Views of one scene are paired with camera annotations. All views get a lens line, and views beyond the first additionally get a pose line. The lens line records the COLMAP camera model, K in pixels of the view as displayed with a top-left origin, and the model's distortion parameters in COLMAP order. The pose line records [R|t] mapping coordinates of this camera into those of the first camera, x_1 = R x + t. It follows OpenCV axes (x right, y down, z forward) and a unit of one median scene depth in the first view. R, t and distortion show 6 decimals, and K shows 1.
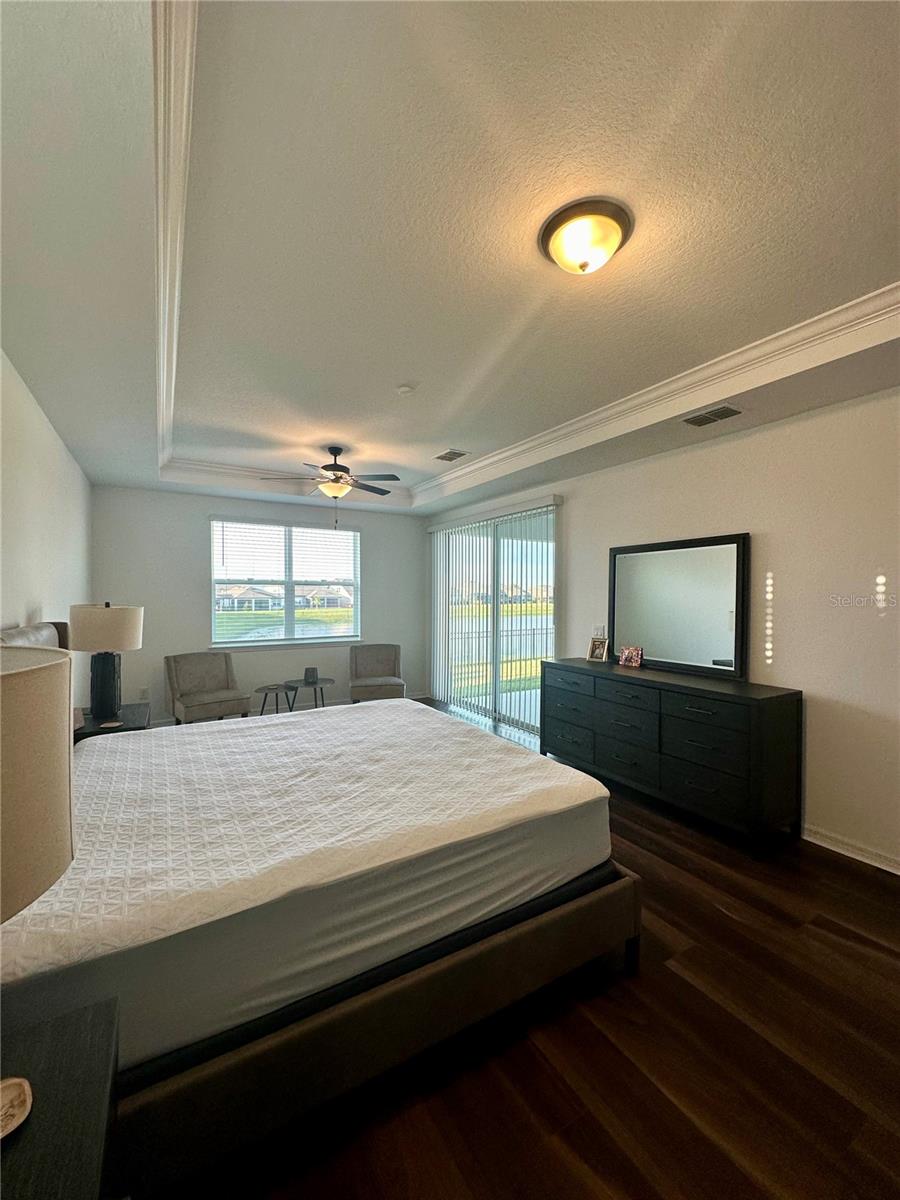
lens RADIAL K [[480.6, 0, 448.5], [0, 480.6, 597.2], [0, 0, 1]] dist [0.001960, 0.001486]
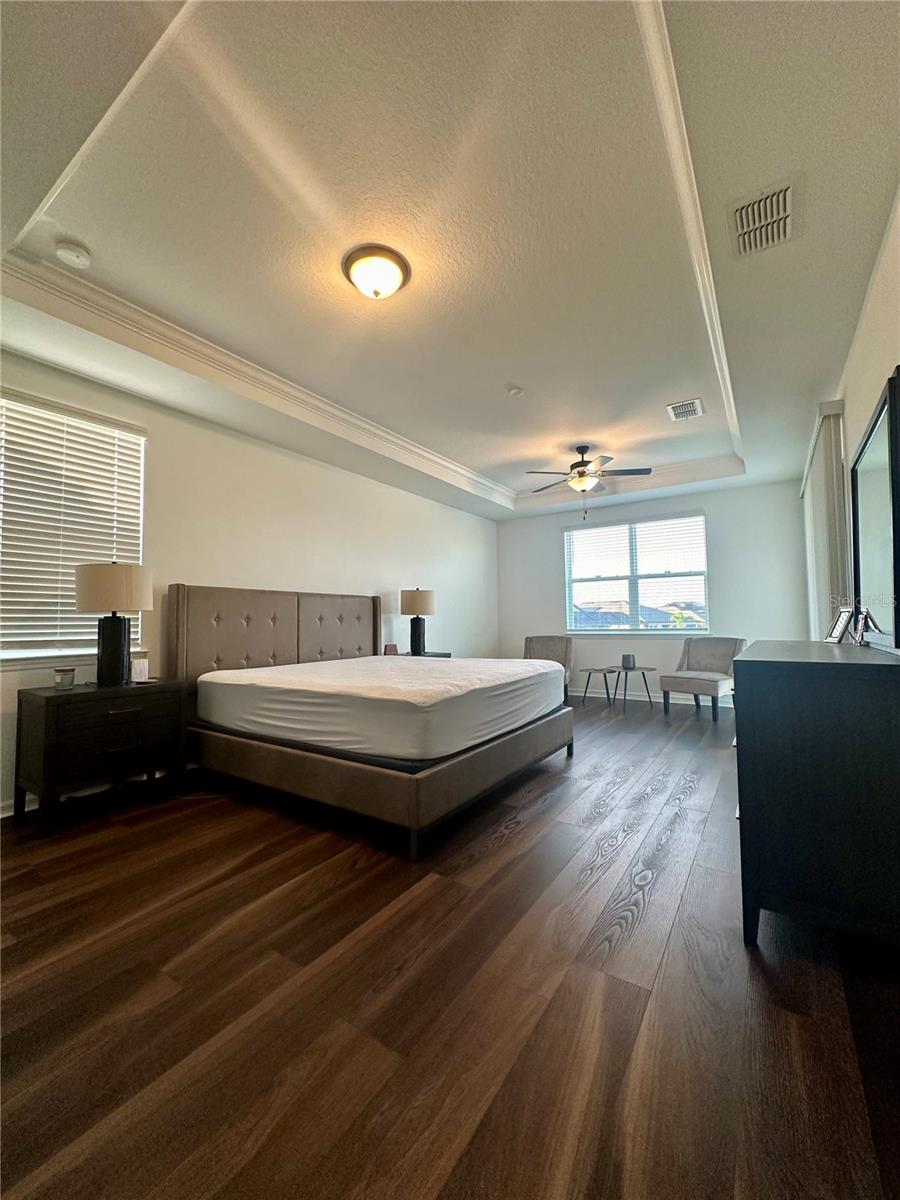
lens RADIAL K [[480.6, 0, 445.0], [0, 480.6, 601.0], [0, 0, 1]] dist [0.001960, 0.001486]
pose [[0.417690, -0.046502, -0.907399, 0.619447], [0.009125, 0.998854, -0.046988, 0.094190], [0.908544, 0.011347, 0.417636, 0.251322]]
